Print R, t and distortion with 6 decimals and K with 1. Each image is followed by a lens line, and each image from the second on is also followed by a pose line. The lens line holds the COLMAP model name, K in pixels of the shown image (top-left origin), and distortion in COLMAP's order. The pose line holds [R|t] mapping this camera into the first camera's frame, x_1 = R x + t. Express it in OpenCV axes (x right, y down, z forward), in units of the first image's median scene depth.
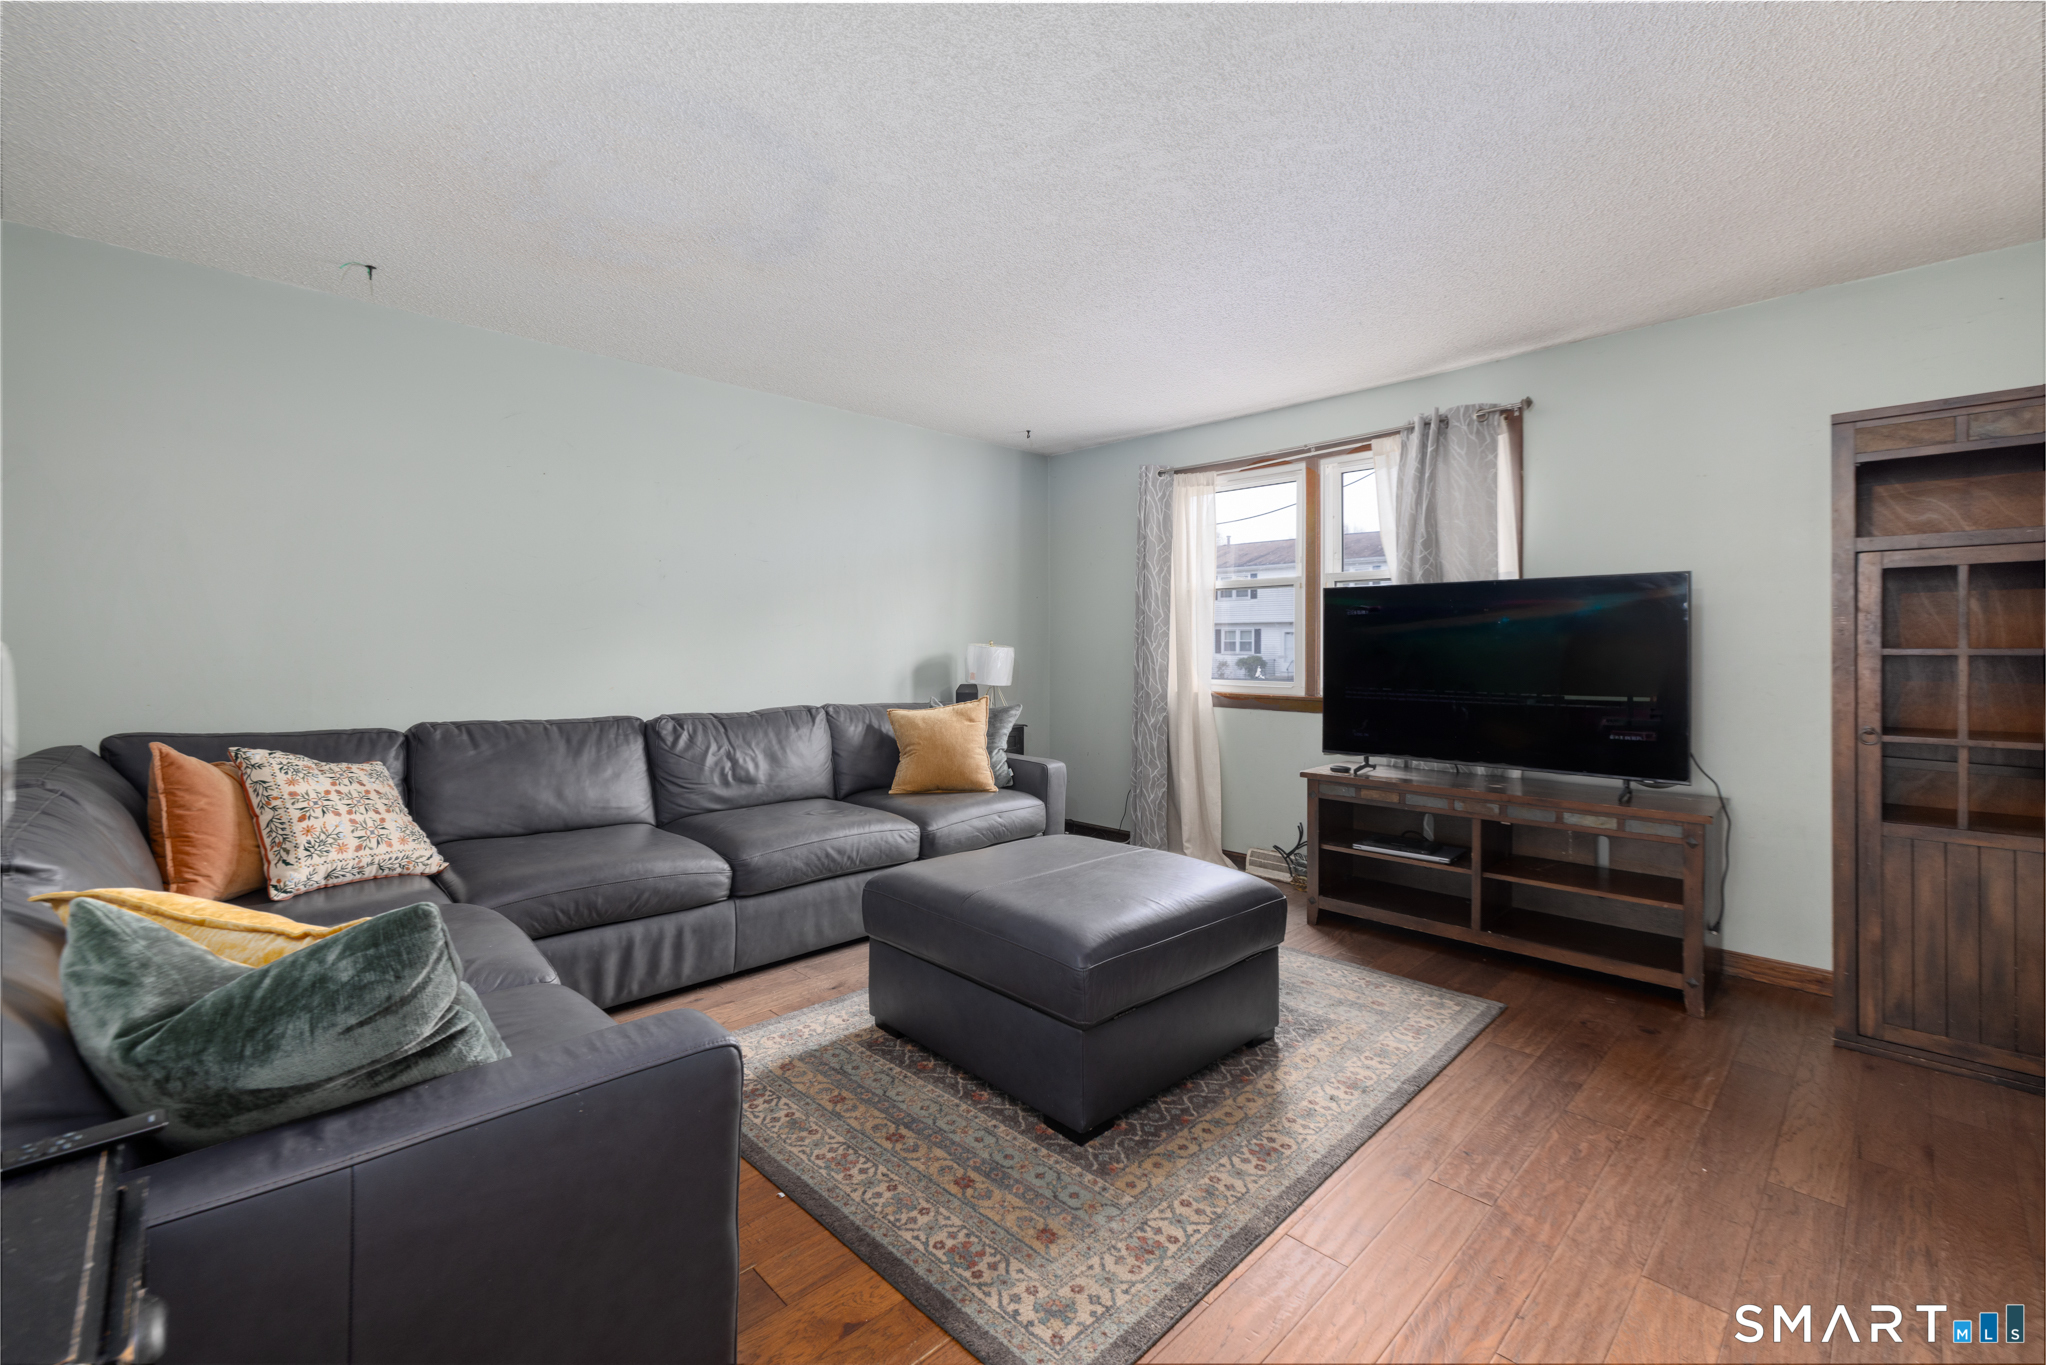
lens RADIAL K [[867.2, 0, 995.1], [0, 867.2, 650.0], [0, 0, 1]] dist [-0.001296, -0.000004]
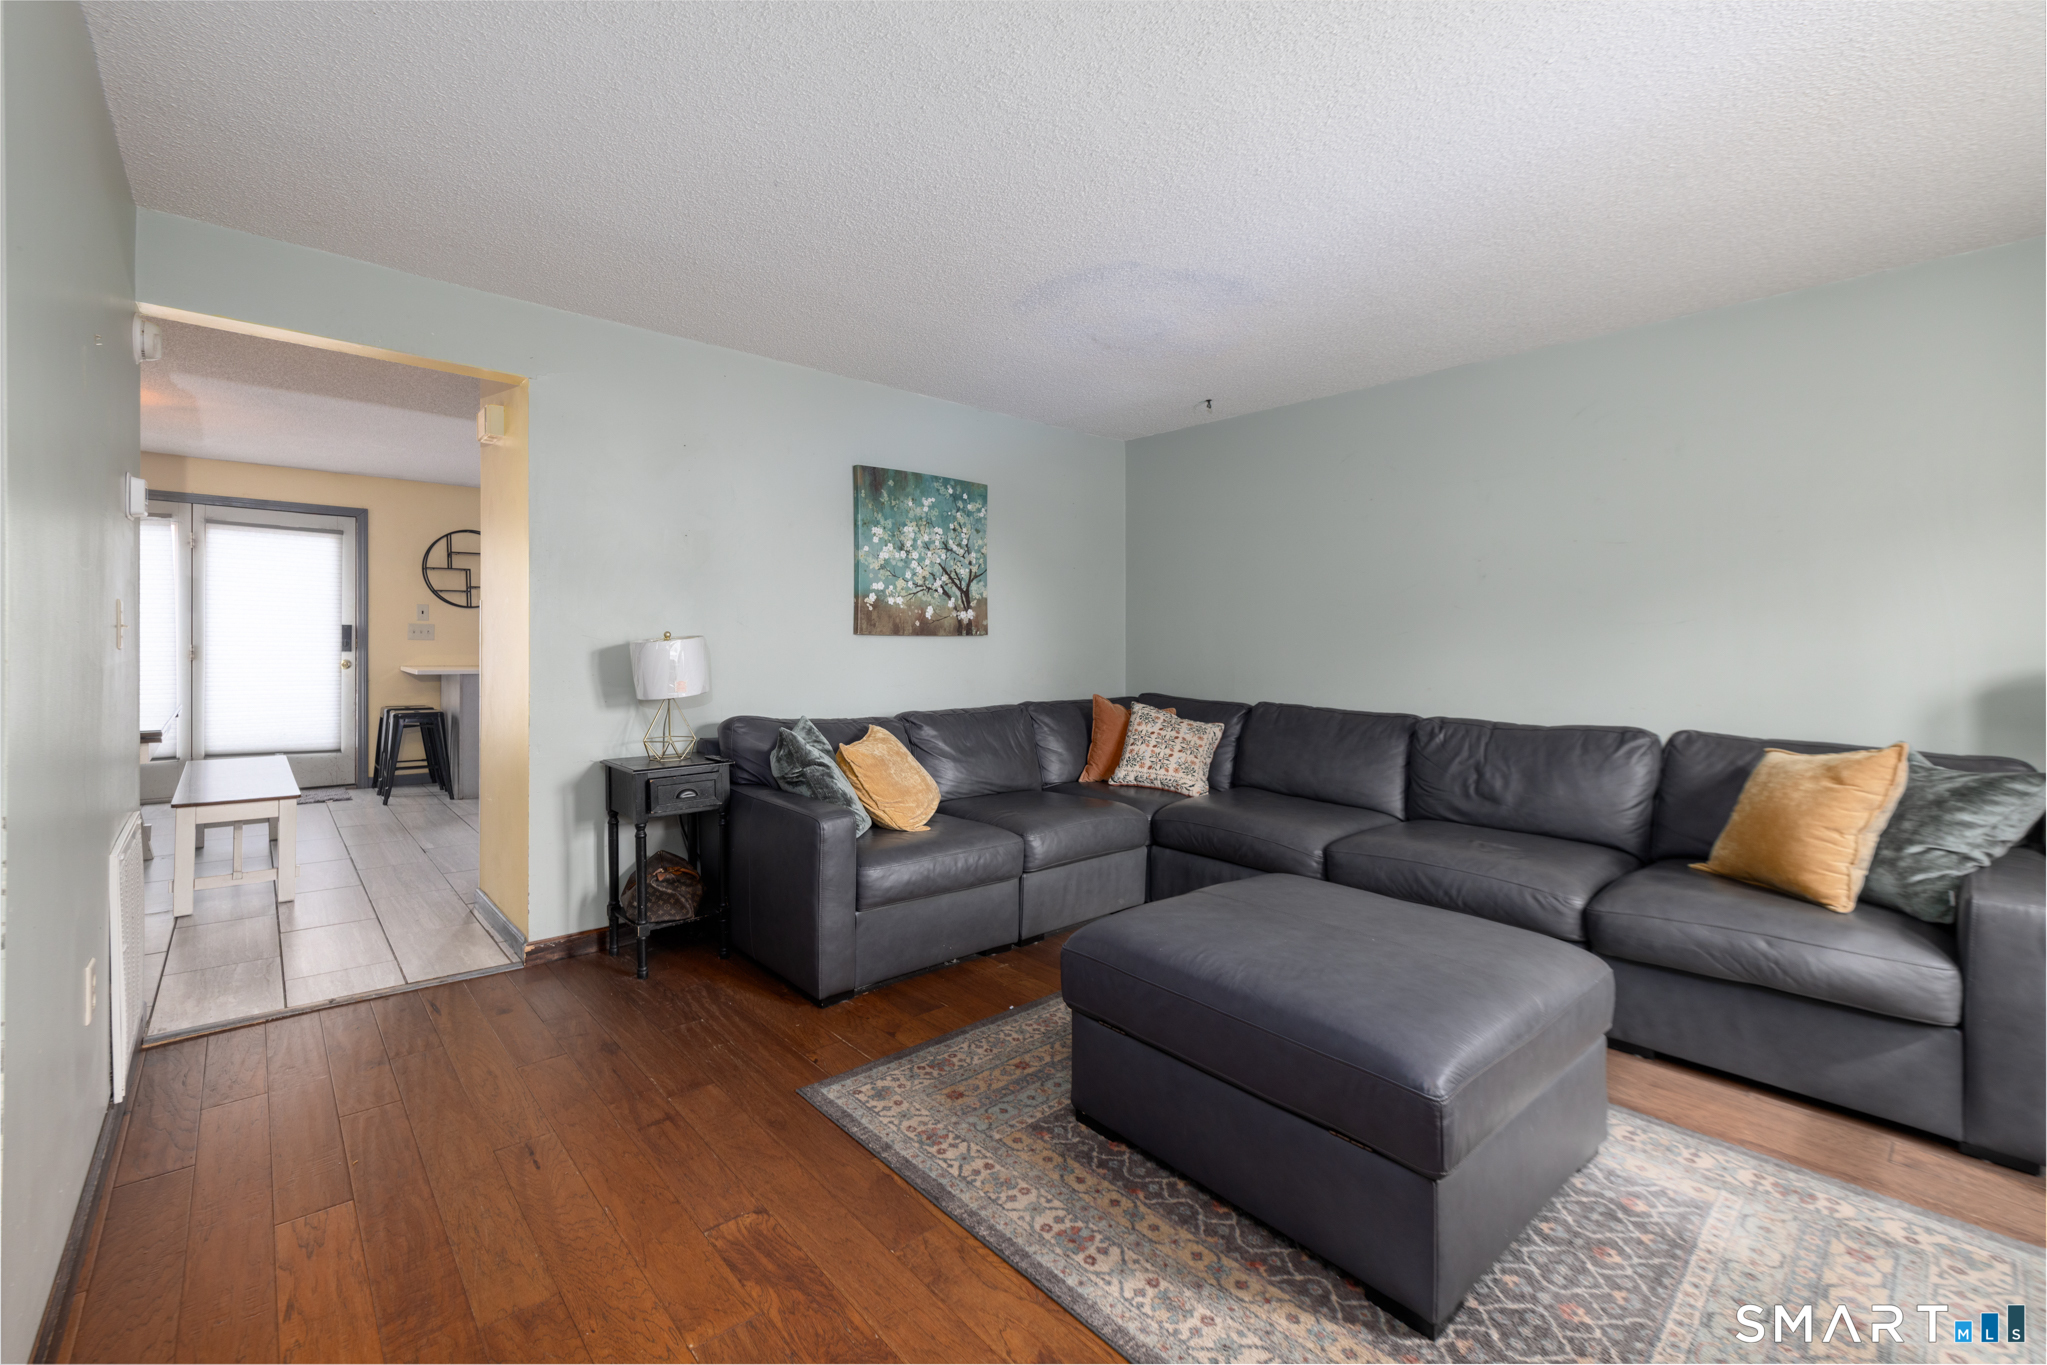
lens RADIAL K [[867.6, 0, 995.6], [0, 867.6, 649.9], [0, 0, 1]] dist [-0.001296, -0.000004]
pose [[-0.053591, 0.003399, -0.998557, 1.047571], [-0.011632, 0.999924, 0.004028, -0.002974], [0.998495, 0.011831, -0.053547, 0.861589]]
